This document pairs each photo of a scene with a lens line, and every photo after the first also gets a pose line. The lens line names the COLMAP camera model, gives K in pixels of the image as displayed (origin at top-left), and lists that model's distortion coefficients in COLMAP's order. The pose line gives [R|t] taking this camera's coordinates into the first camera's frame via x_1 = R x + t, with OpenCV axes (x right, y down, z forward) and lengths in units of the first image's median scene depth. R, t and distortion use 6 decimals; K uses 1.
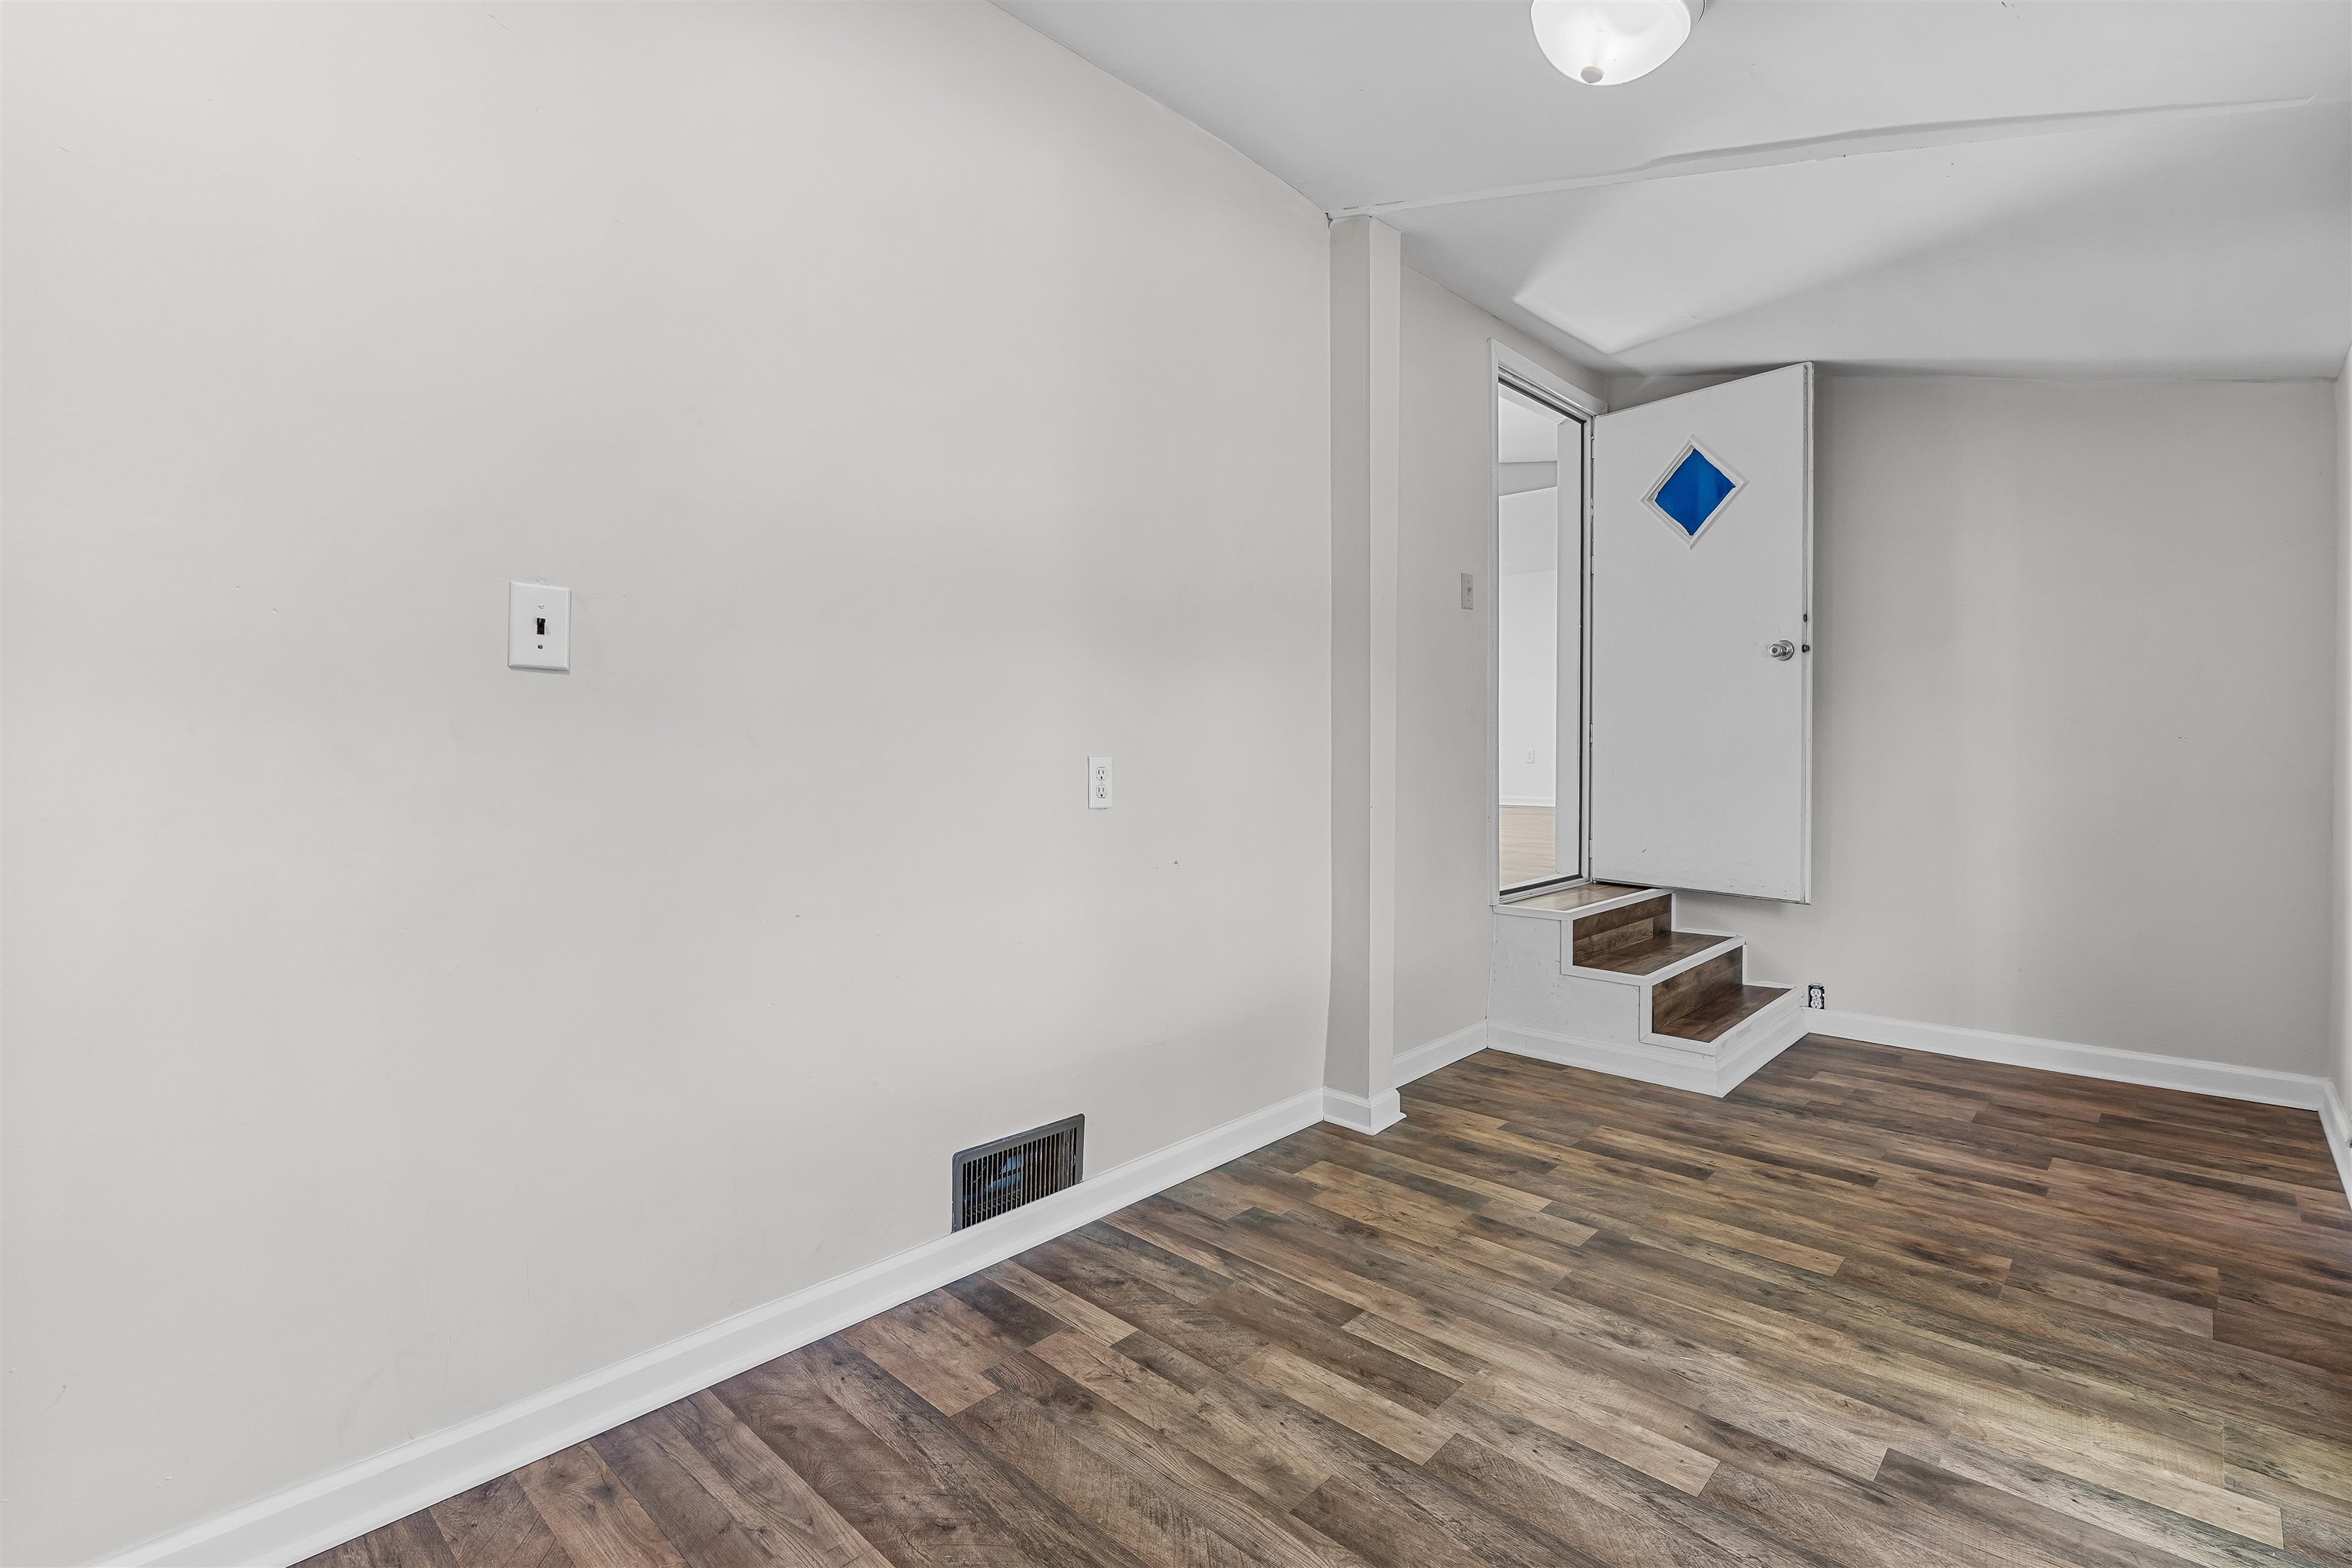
lens RADIAL K [[1086.2, 0, 1182.0], [0, 1086.2, 718.1], [0, 0, 1]] dist [-0.004196, -0.000596]
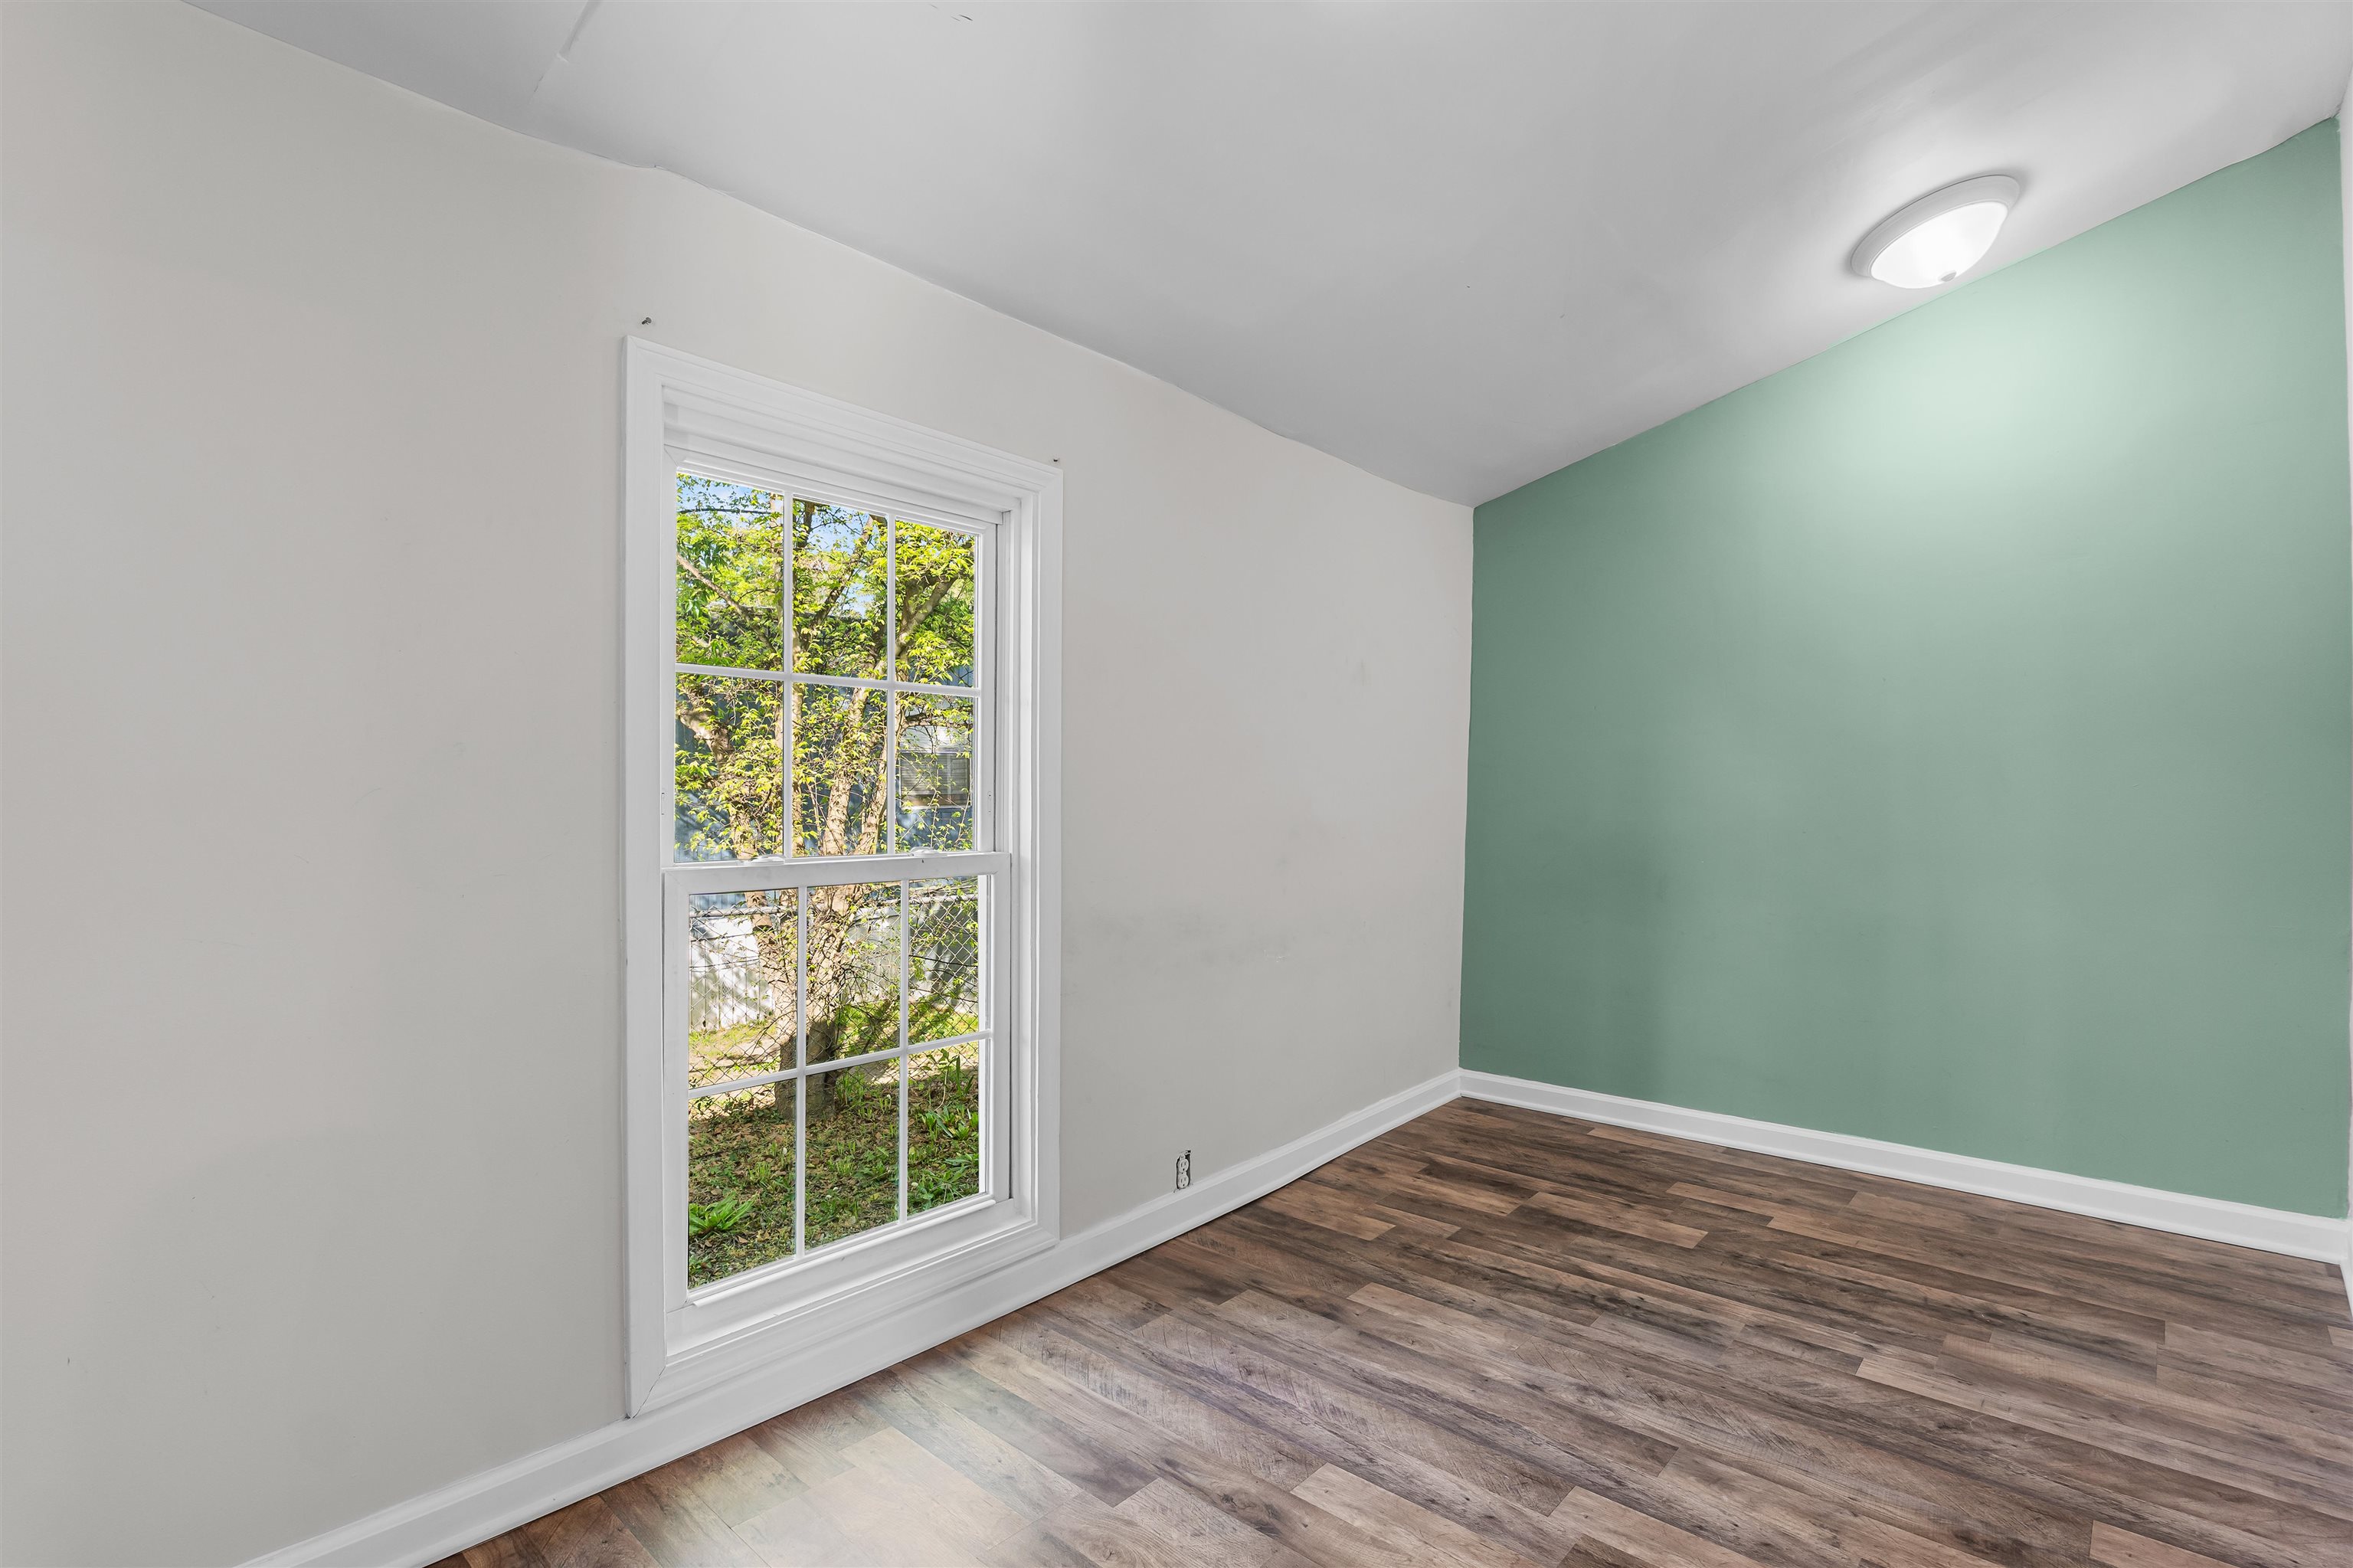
lens RADIAL K [[1086.7, 0, 1175.8], [0, 1086.7, 779.0], [0, 0, 1]] dist [-0.004196, -0.000596]
pose [[-0.999857, 0.008037, -0.014906, 0.620162], [0.008444, 0.999588, -0.027434, 0.033000], [0.014679, -0.027556, -0.999512, 2.066688]]
